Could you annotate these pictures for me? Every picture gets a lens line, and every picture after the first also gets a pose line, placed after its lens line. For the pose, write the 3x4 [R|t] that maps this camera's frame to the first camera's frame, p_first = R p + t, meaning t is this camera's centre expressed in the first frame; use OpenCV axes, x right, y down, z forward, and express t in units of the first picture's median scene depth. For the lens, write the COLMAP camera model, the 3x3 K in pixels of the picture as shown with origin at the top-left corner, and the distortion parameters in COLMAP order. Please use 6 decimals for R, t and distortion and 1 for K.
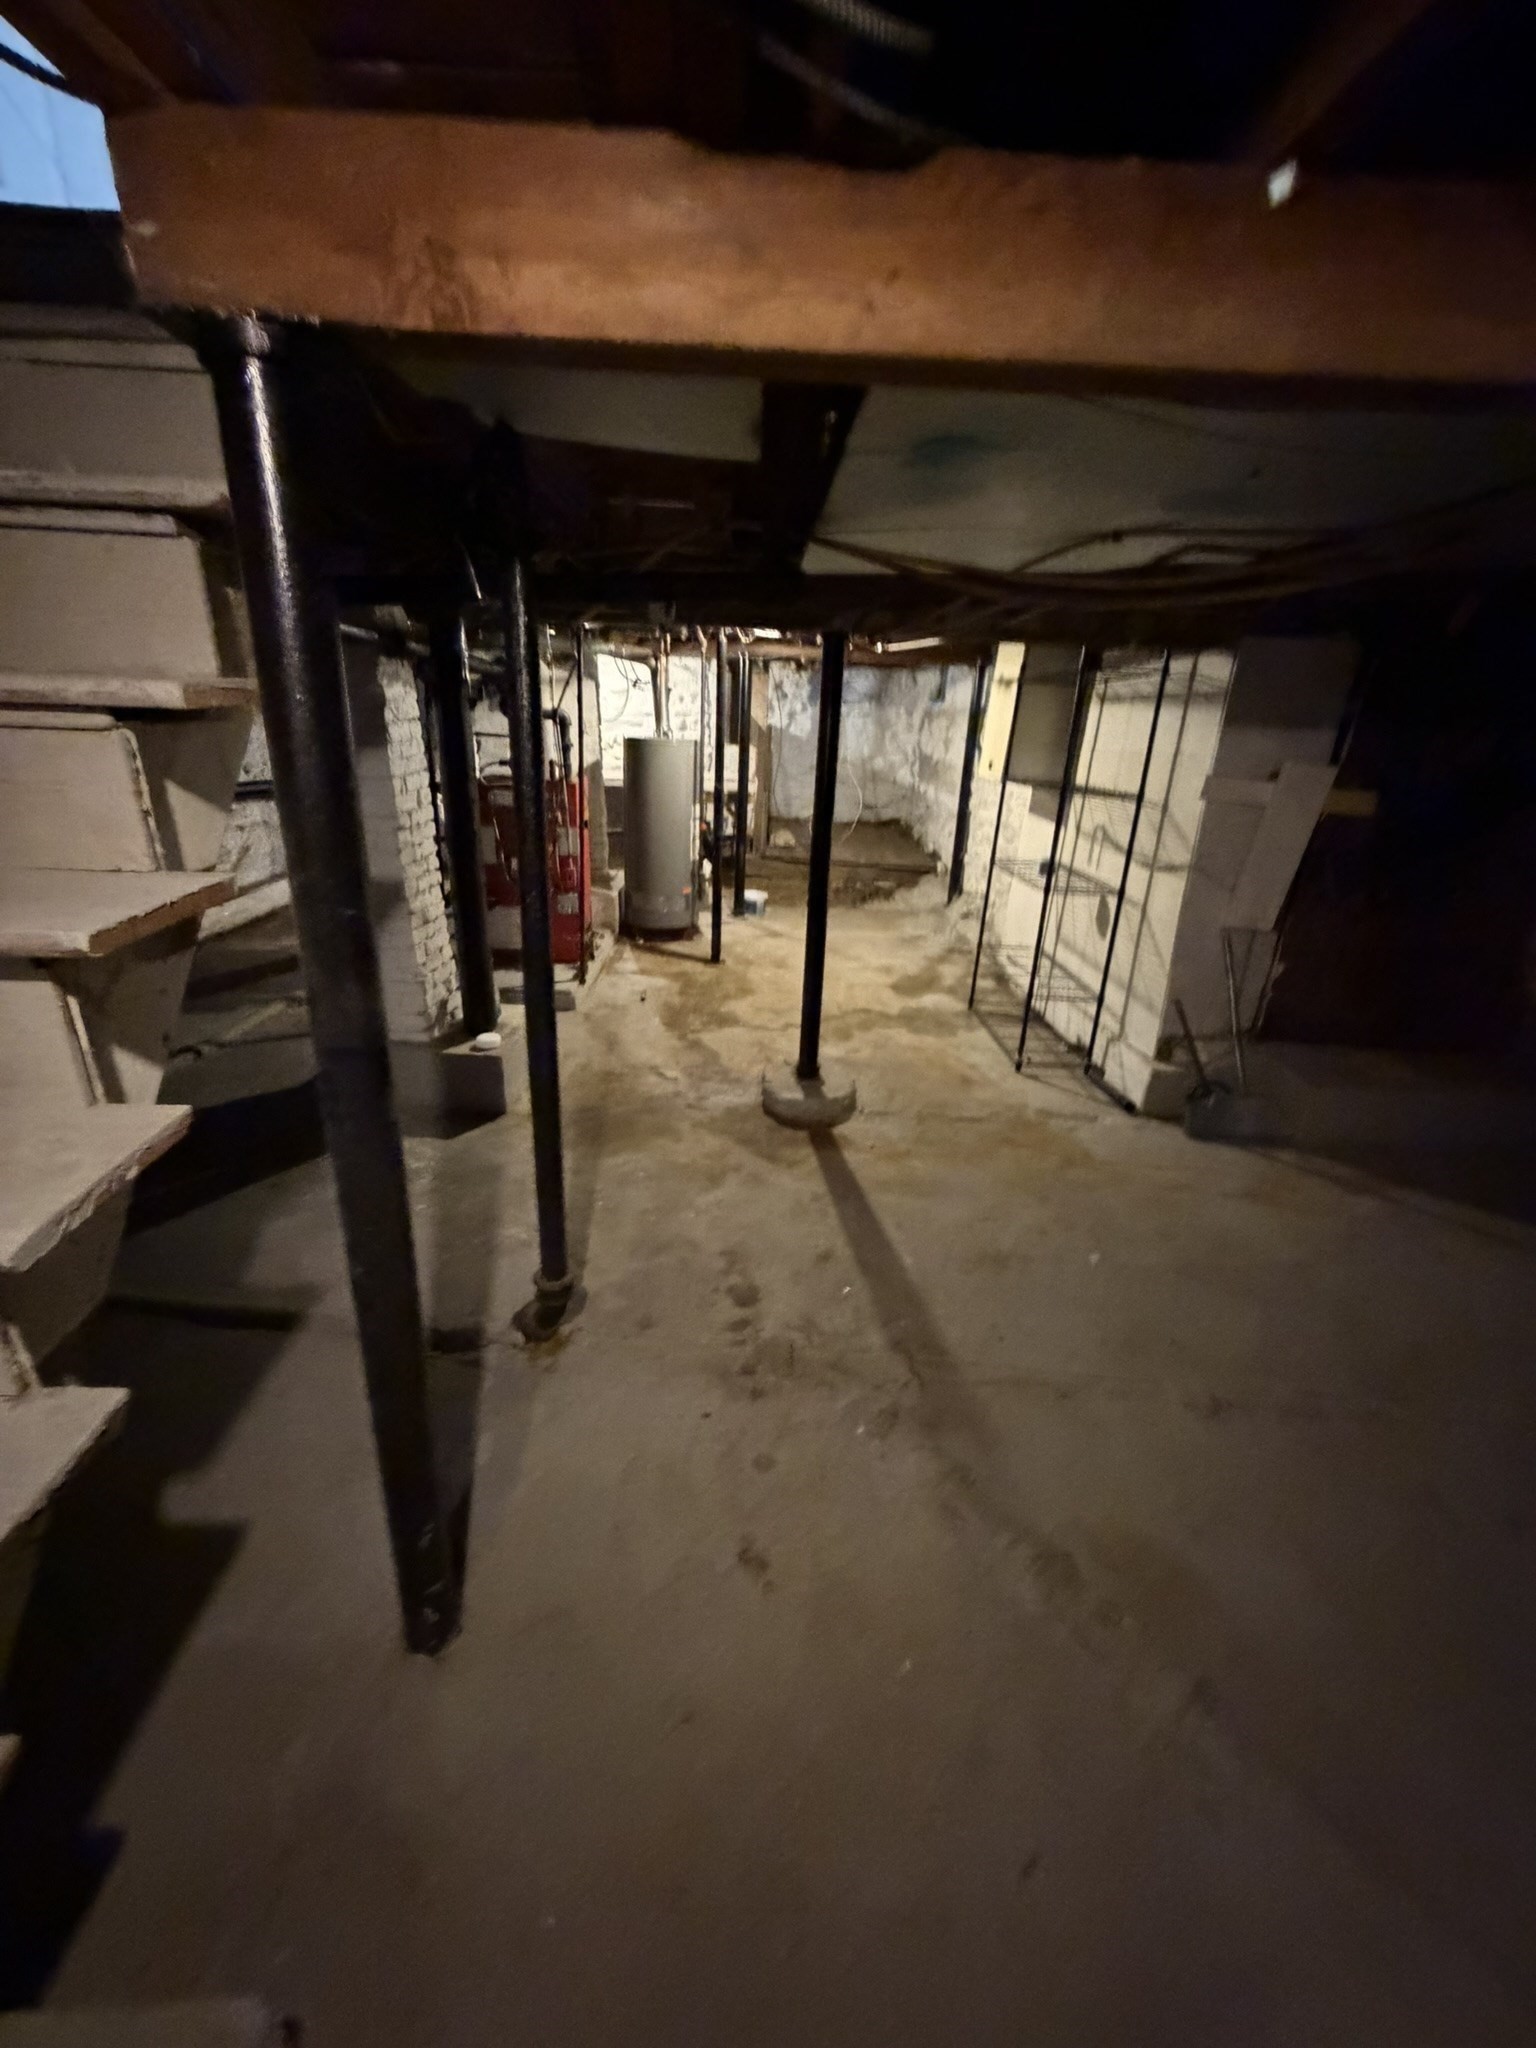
lens RADIAL K [[814.1, 0, 771.1], [0, 814.1, 1020.7], [0, 0, 1]] dist [-0.000544, -0.000901]
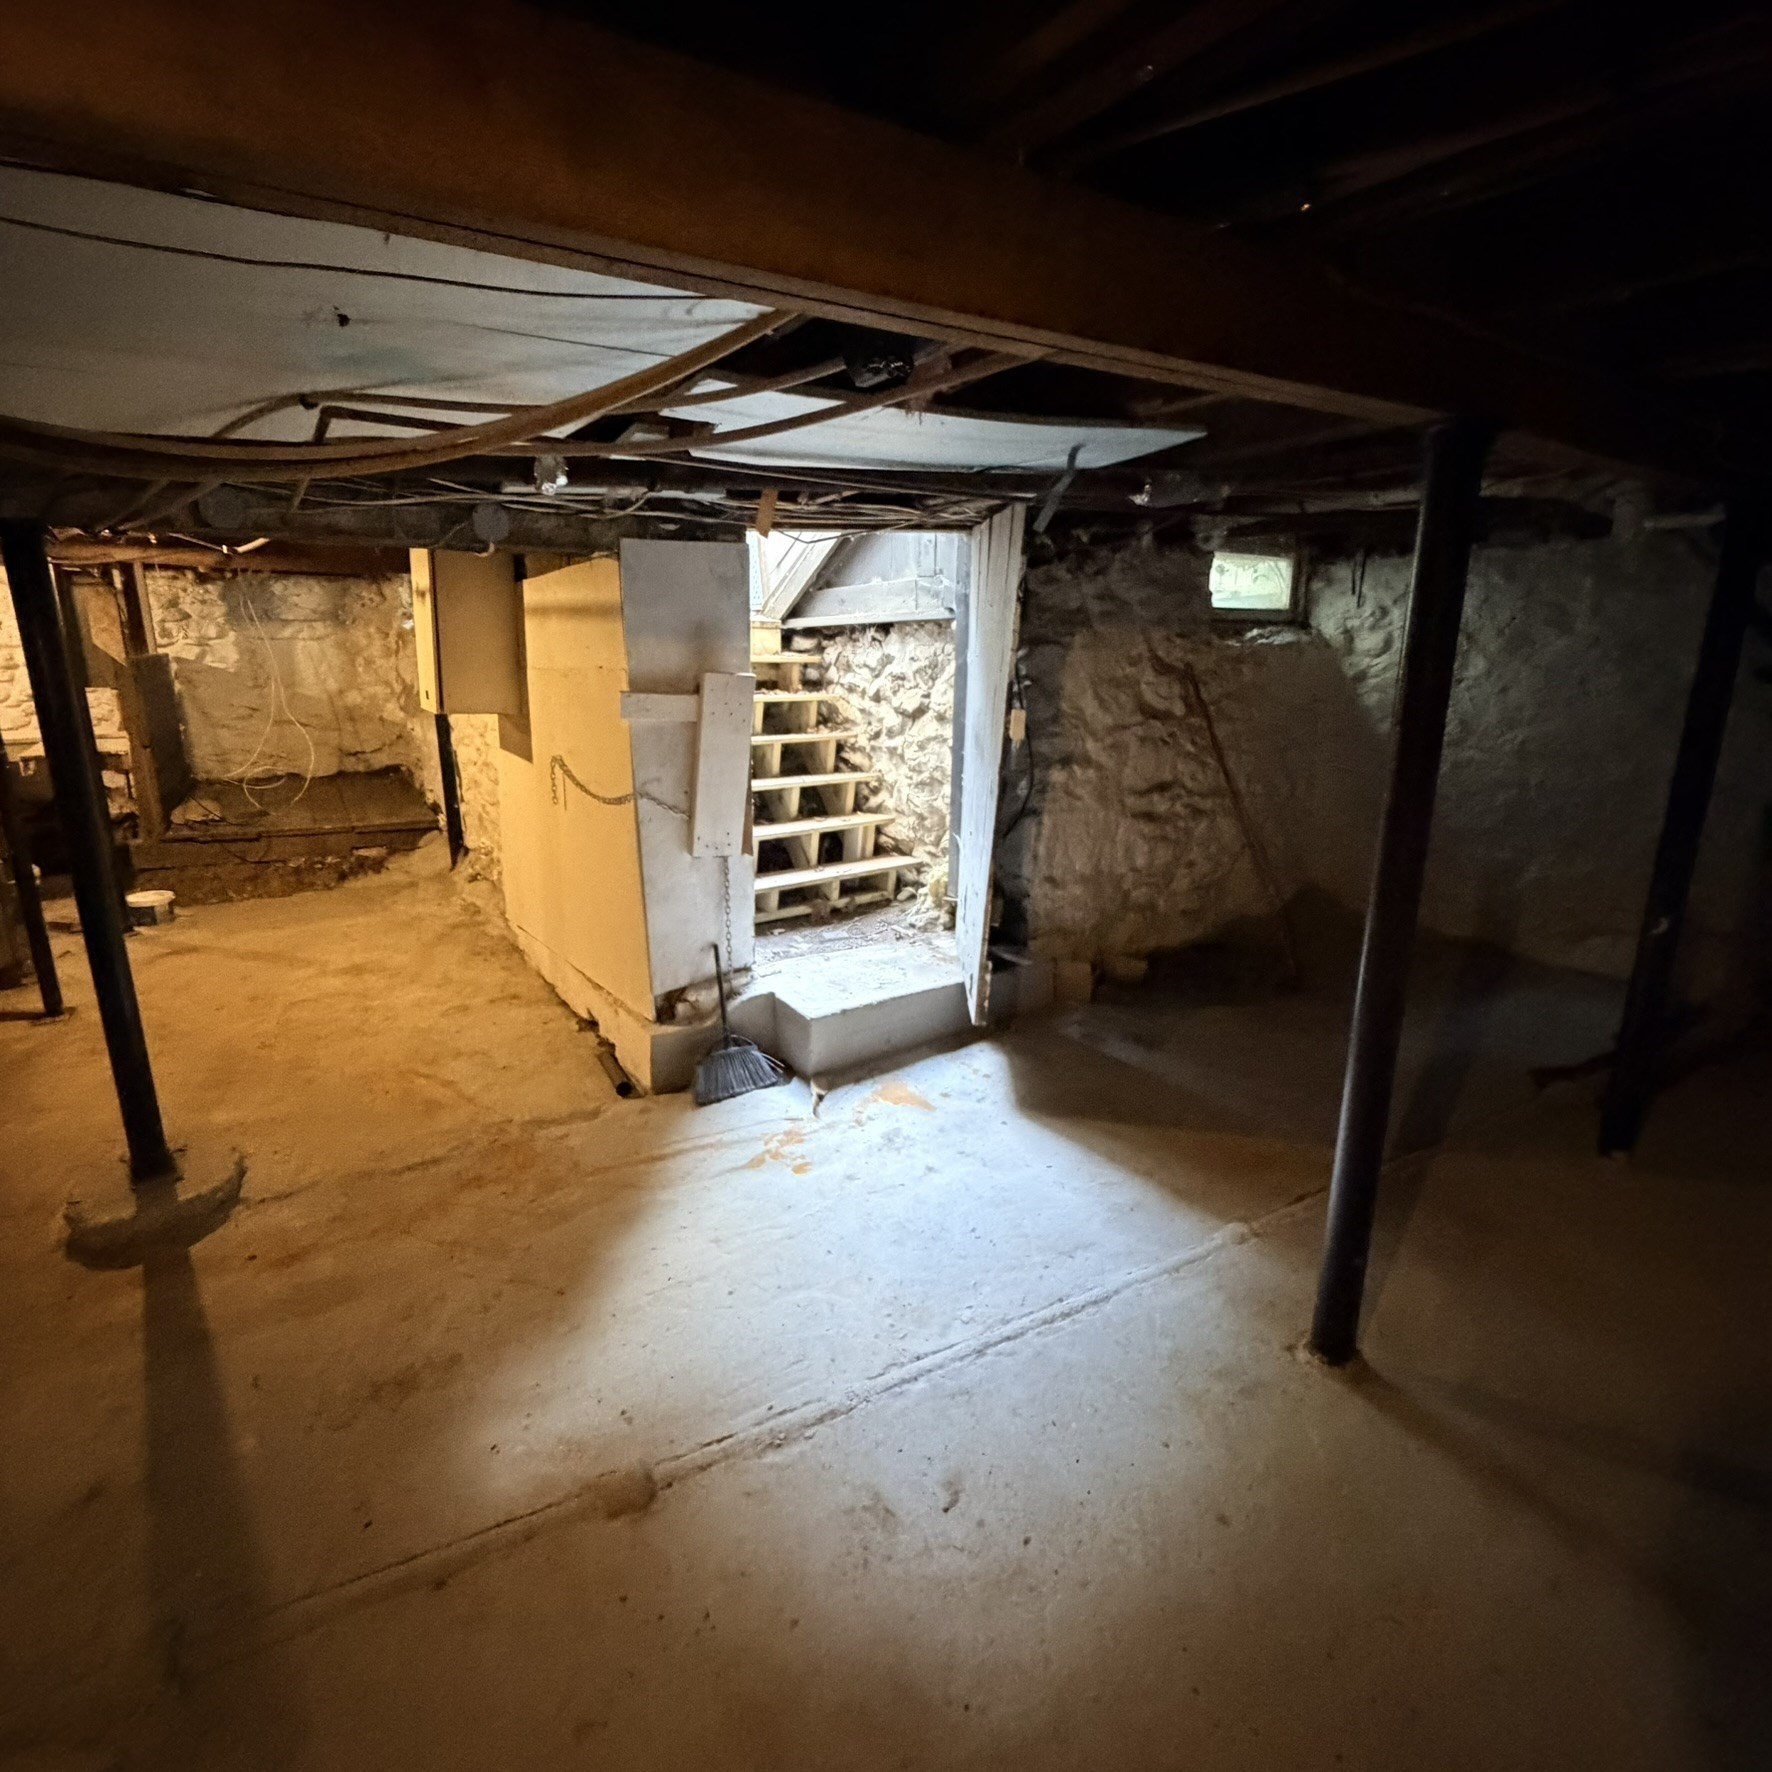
lens RADIAL K [[942.8, 0, 881.9], [0, 942.8, 886.9], [0, 0, 1]] dist [0.003244, 0.000593]
pose [[0.852440, -0.167788, 0.495169, 0.111128], [0.213977, 0.976115, -0.037607, -0.001269], [-0.477032, 0.138012, 0.867982, 0.012804]]
